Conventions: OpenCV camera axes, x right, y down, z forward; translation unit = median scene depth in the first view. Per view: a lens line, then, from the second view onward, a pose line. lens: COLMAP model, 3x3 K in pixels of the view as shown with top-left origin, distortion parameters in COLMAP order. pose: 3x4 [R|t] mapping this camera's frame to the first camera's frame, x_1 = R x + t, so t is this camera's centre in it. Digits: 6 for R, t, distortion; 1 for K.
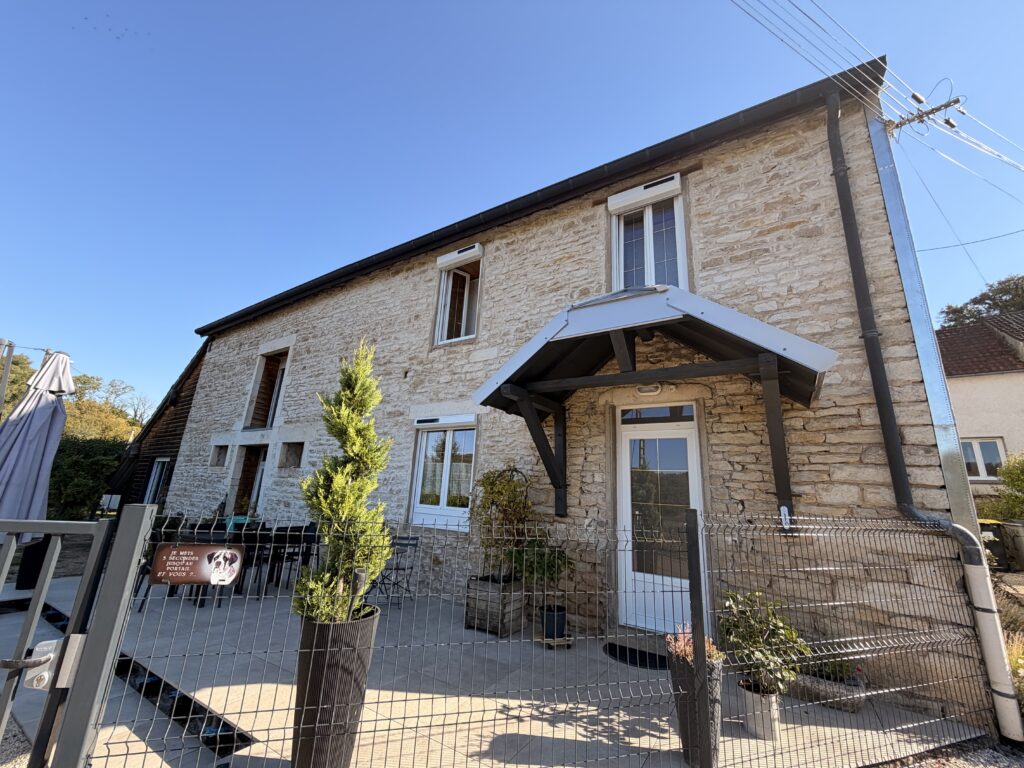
lens RADIAL K [[406.6, 0, 508.9], [0, 406.6, 386.6], [0, 0, 1]] dist [-0.000263, -0.000244]
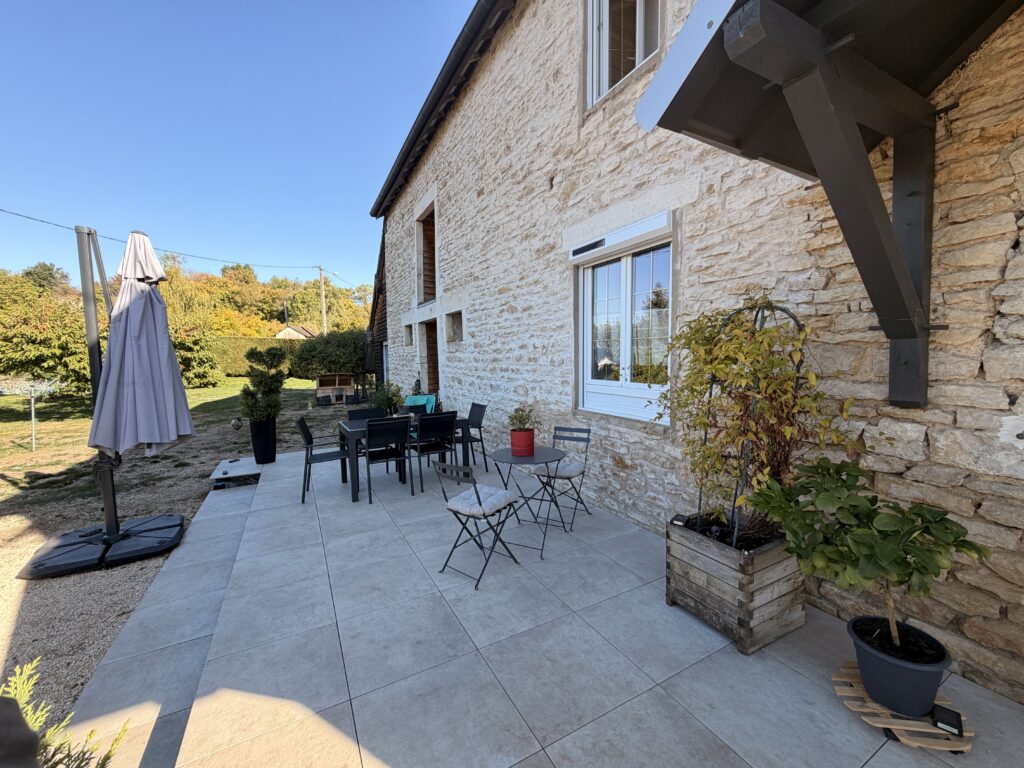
lens RADIAL K [[406.6, 0, 508.9], [0, 406.6, 386.6], [0, 0, 1]] dist [-0.000263, -0.000244]
pose [[0.871890, -0.027049, -0.488954, -0.013389], [0.184860, 0.942778, 0.277483, 0.098290], [0.453469, -0.332322, 0.826999, 0.415148]]
